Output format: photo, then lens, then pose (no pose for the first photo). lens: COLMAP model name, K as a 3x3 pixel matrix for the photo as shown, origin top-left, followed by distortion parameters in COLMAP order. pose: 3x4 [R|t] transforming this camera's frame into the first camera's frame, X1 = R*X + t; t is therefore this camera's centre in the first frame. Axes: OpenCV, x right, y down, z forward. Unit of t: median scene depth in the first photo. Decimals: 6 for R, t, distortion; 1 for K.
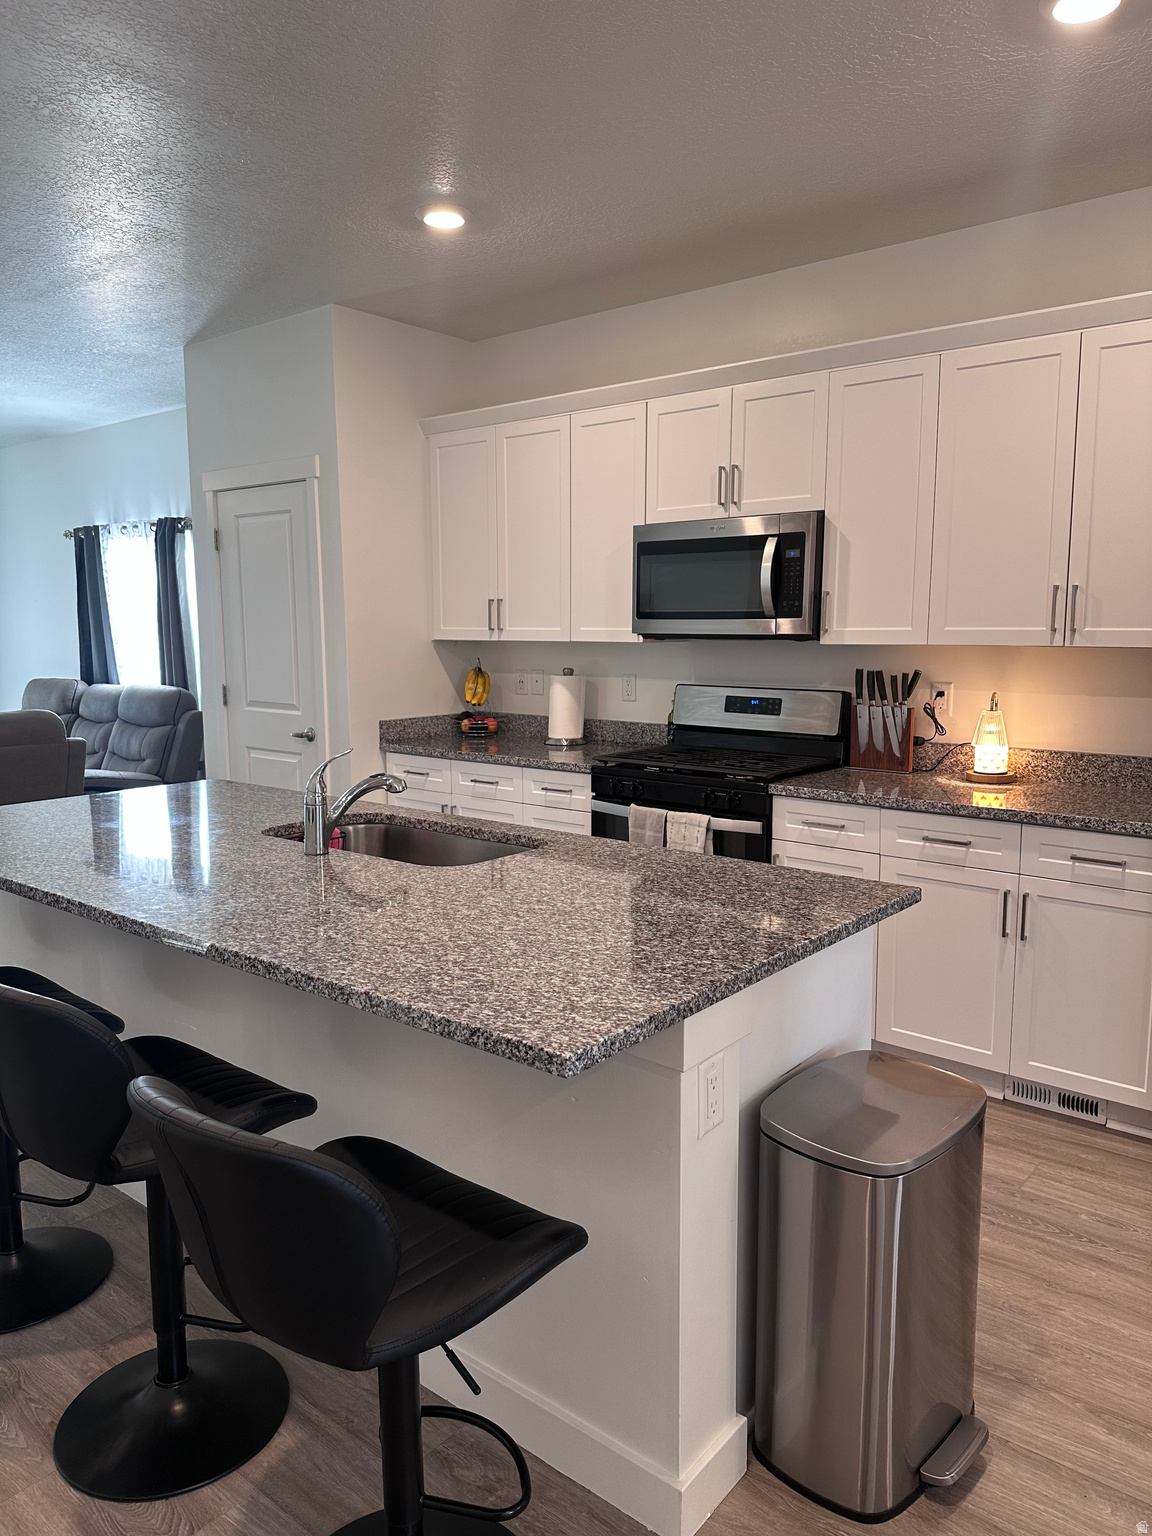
lens RADIAL K [[1061.5, 0, 582.4], [0, 1061.5, 767.2], [0, 0, 1]] dist [0.177325, -0.367082]
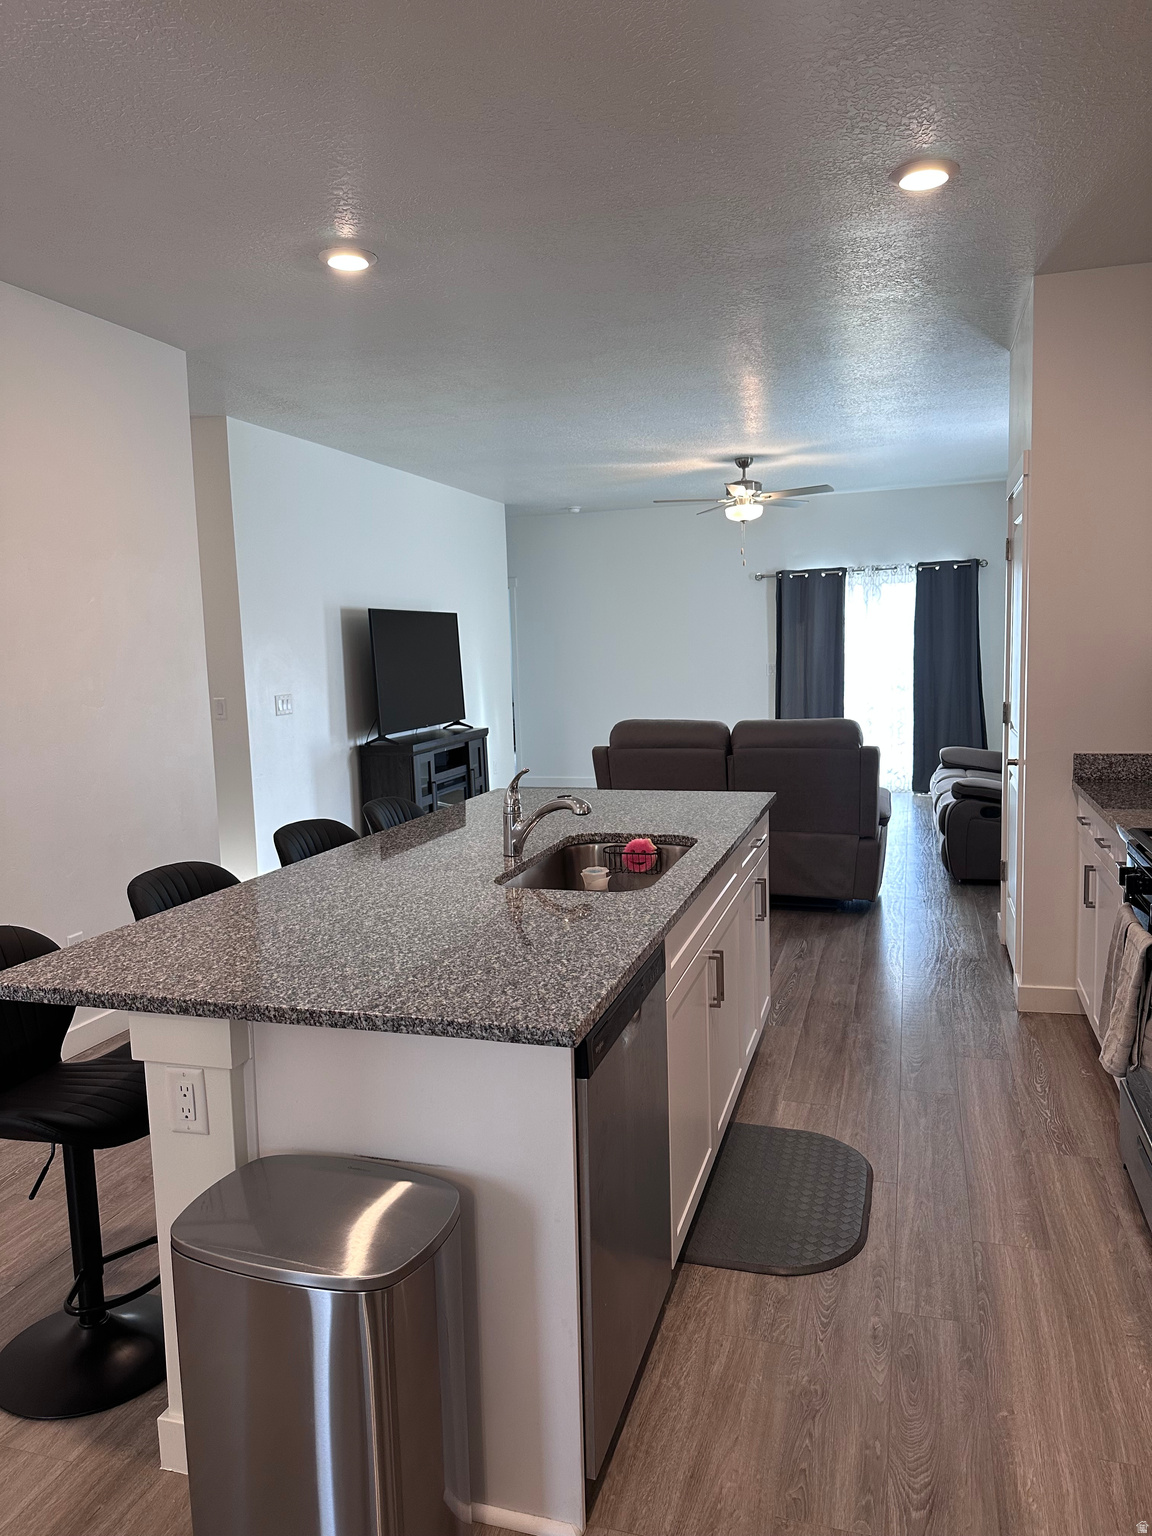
lens RADIAL K [[1061.5, 0, 582.4], [0, 1061.5, 767.2], [0, 0, 1]] dist [0.177325, -0.367082]
pose [[0.378615, 0.100527, -0.920079, 0.516934], [-0.096716, 0.992939, 0.068689, -0.062757], [0.920487, 0.062980, 0.385664, 0.376902]]
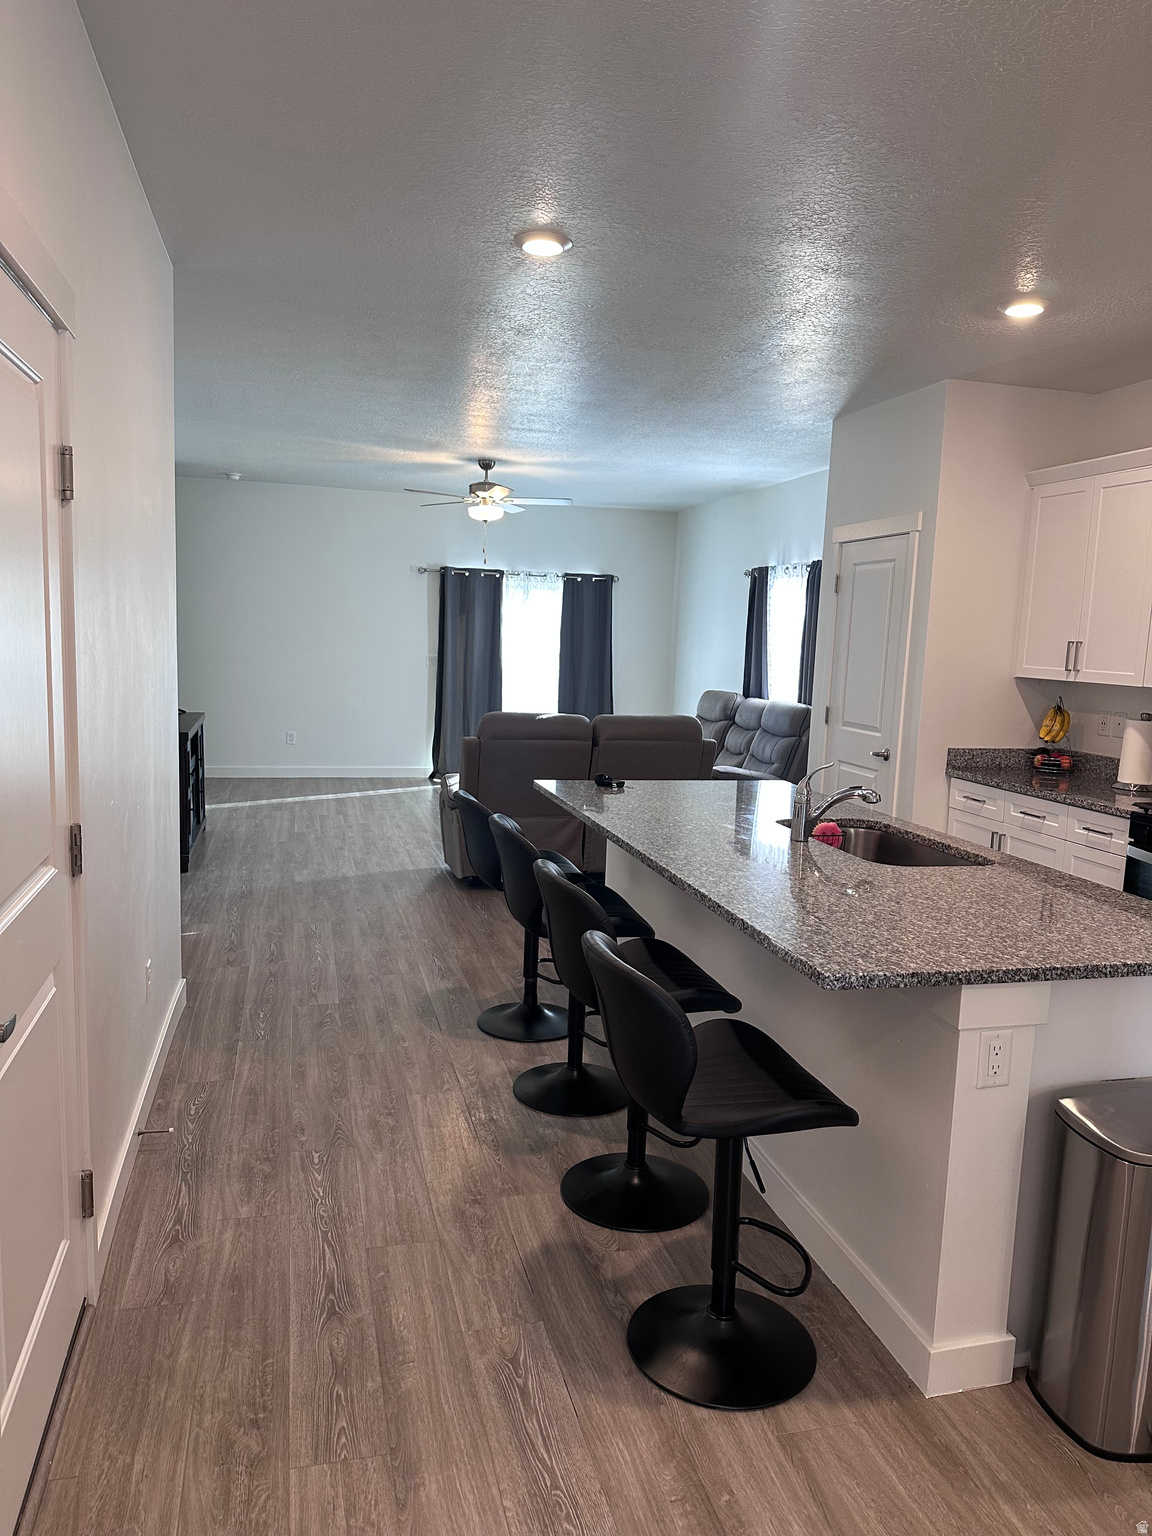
lens RADIAL K [[1061.5, 0, 582.4], [0, 1061.5, 767.2], [0, 0, 1]] dist [0.177325, -0.367082]
pose [[0.808092, 0.108015, -0.579068, 0.174578], [-0.118480, 0.992758, 0.019842, -0.001776], [0.577018, 0.052574, 0.815037, -0.135914]]
